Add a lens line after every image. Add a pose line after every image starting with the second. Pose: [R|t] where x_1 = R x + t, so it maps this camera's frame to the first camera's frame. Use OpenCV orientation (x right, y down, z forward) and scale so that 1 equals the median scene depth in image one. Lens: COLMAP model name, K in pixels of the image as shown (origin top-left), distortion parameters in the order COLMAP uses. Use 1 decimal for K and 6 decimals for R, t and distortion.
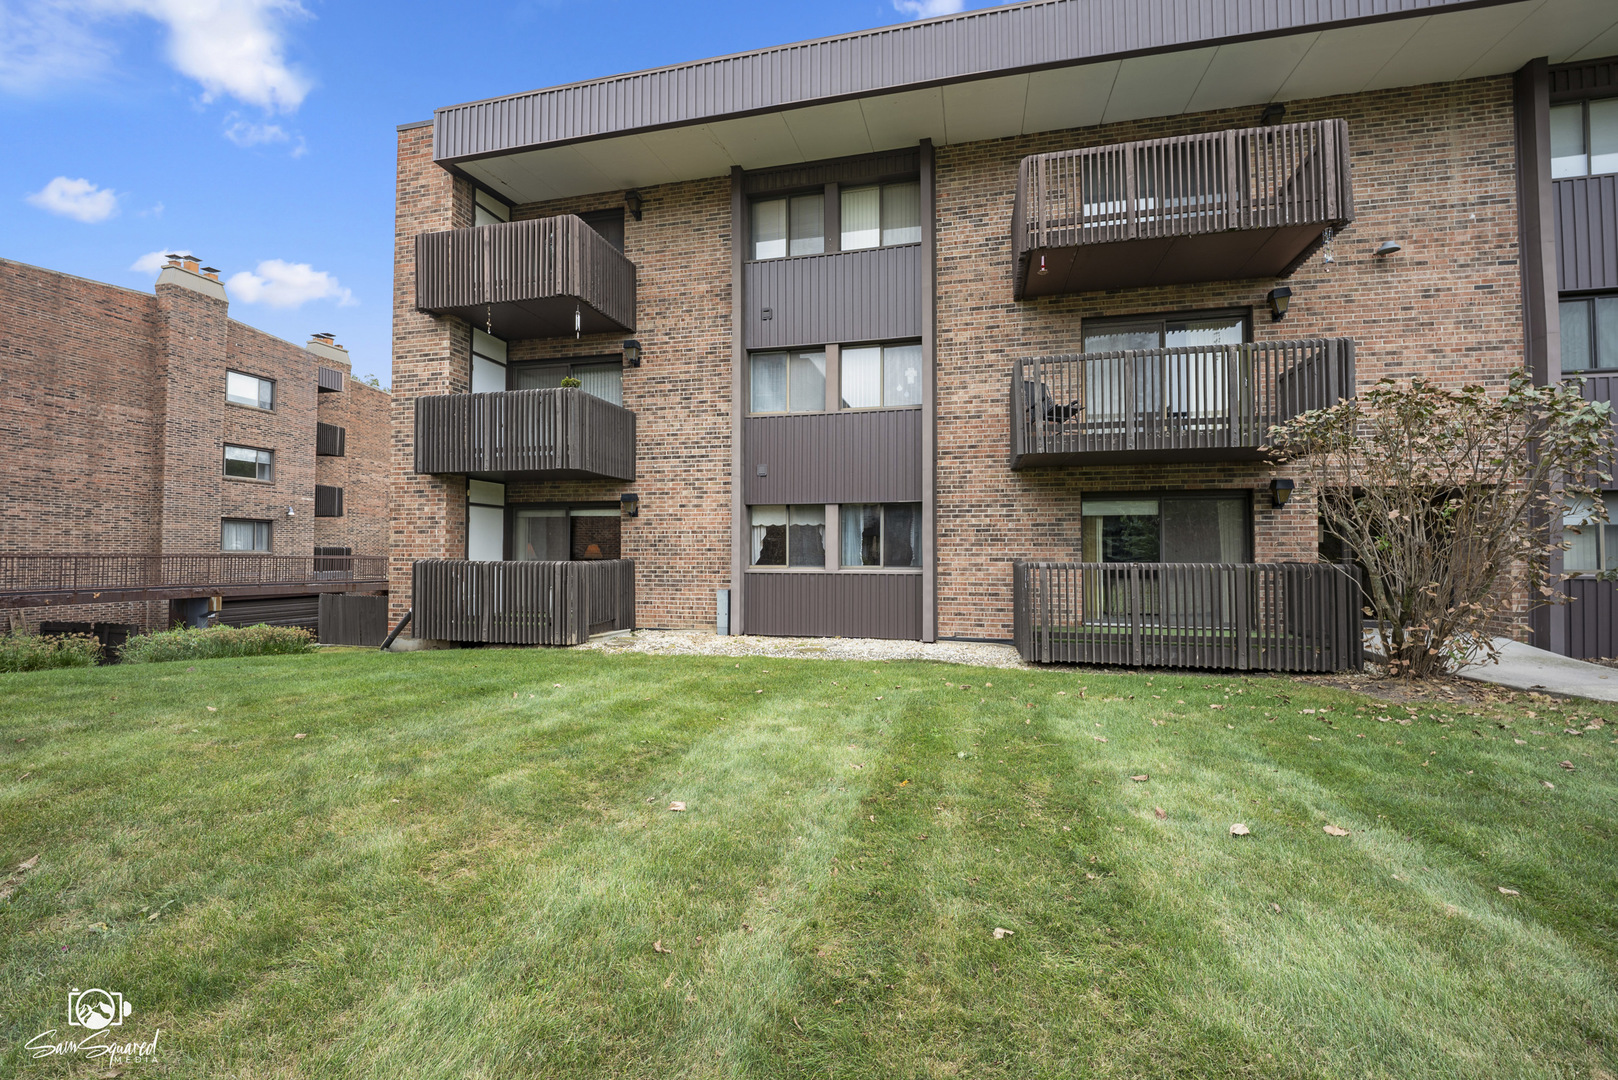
lens RADIAL K [[672.2, 0, 809.0], [0, 672.2, 540.0], [0, 0, 1]] dist [0.001803, 0.000188]
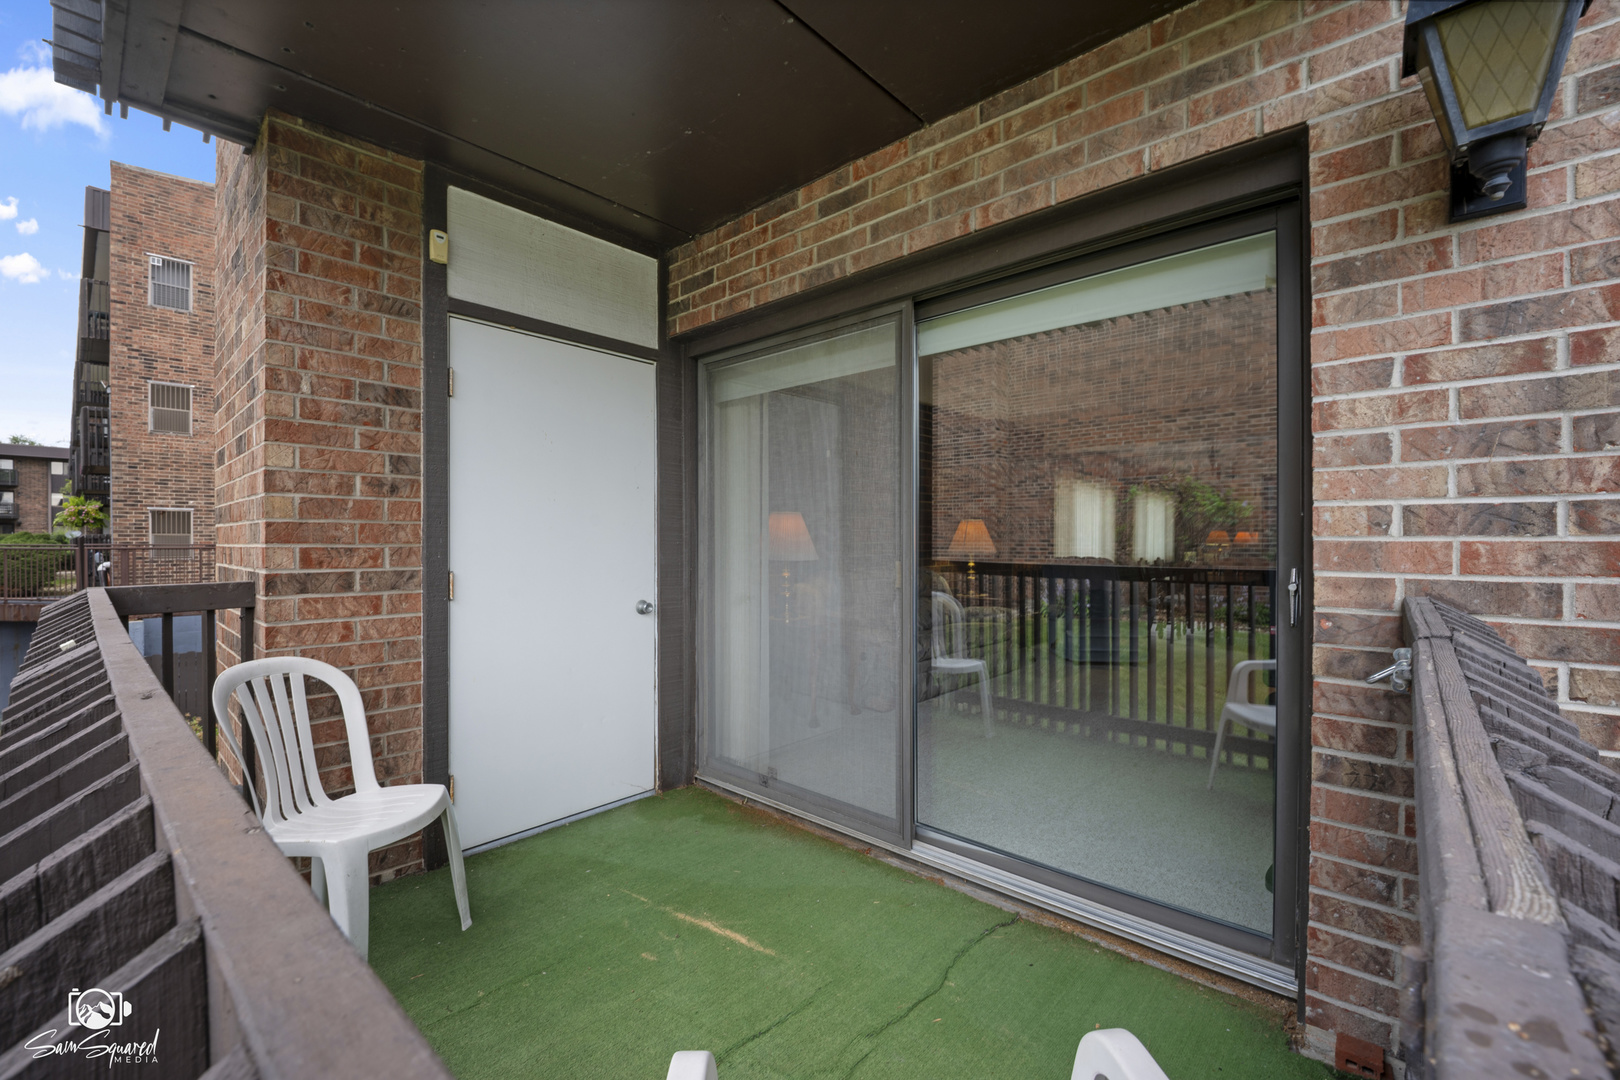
lens RADIAL K [[673.0, 0, 810.0], [0, 673.0, 540.0], [0, 0, 1]] dist [0.001803, 0.000188]
pose [[0.875627, -0.001025, -0.482986, -0.301062], [0.013329, 0.999668, 0.022044, 0.014262], [0.482804, -0.025740, 0.875350, 0.847033]]
